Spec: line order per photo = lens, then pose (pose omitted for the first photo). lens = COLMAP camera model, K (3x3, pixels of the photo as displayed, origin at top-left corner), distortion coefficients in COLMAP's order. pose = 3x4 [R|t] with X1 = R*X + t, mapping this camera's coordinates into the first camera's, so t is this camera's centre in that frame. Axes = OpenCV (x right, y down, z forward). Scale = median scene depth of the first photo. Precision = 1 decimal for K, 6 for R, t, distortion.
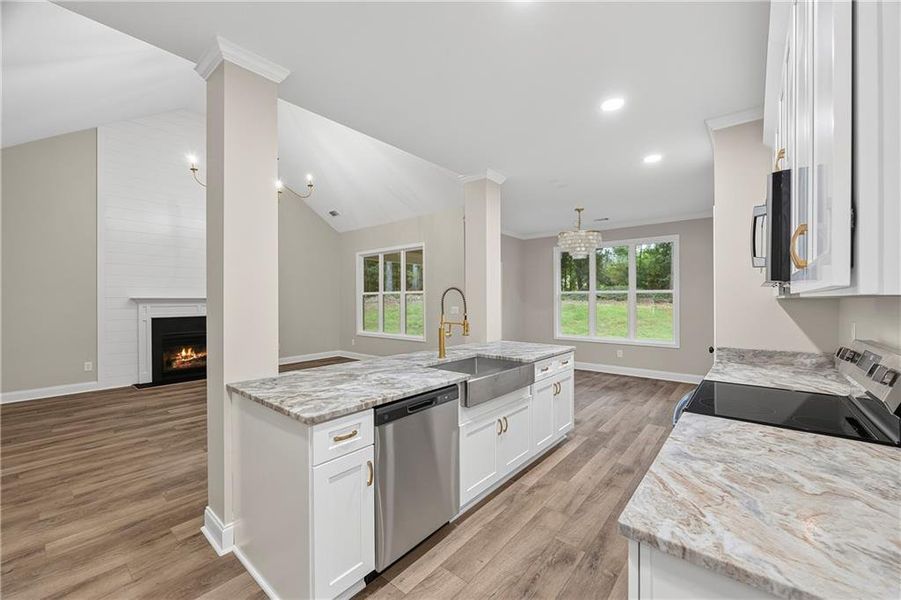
lens RADIAL K [[356.7, 0, 454.3], [0, 356.7, 302.0], [0, 0, 1]] dist [-0.002779, -0.000789]
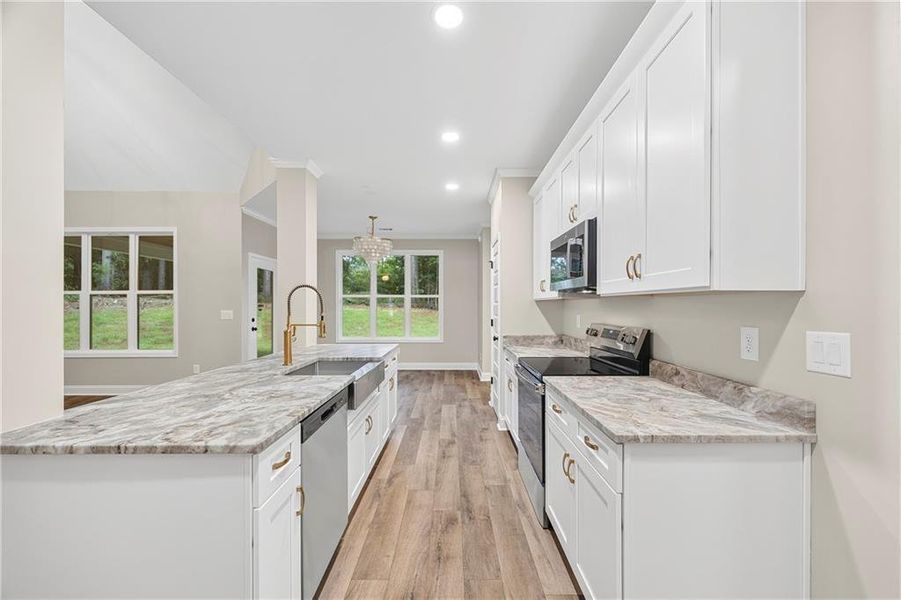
lens RADIAL K [[356.7, 0, 453.2], [0, 356.7, 305.1], [0, 0, 1]] dist [-0.002779, -0.000789]
pose [[0.766875, 0.000448, 0.641797, -0.291615], [0.002859, 0.999987, -0.004114, 0.014584], [-0.641791, 0.004990, 0.766864, 0.070139]]
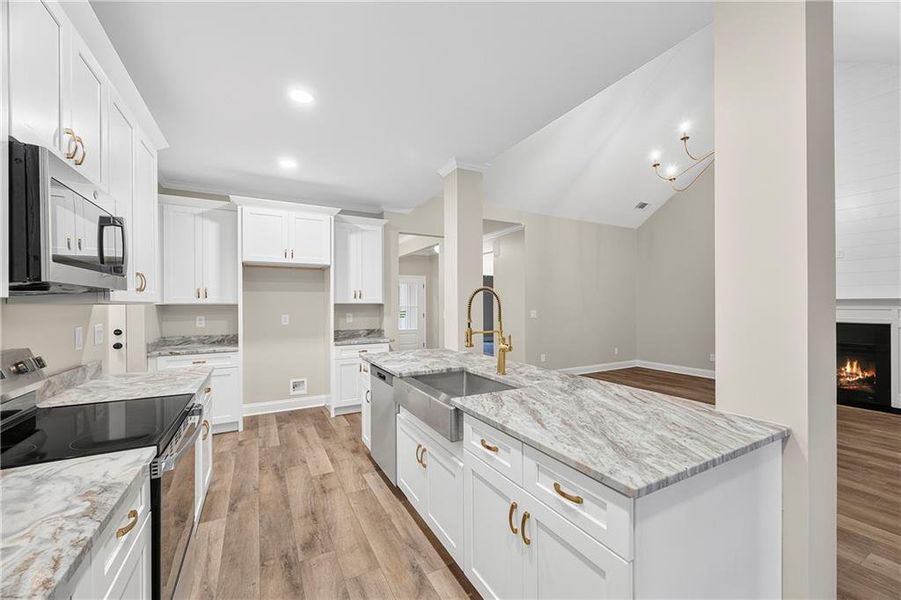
lens RADIAL K [[356.7, 0, 451.9], [0, 356.7, 303.0], [0, 0, 1]] dist [-0.002779, -0.000789]
pose [[-0.367003, 0.002939, -0.930215, 0.790214], [-0.000686, 0.999994, 0.003430, -0.010018], [0.930219, 0.001897, -0.366999, 1.229168]]
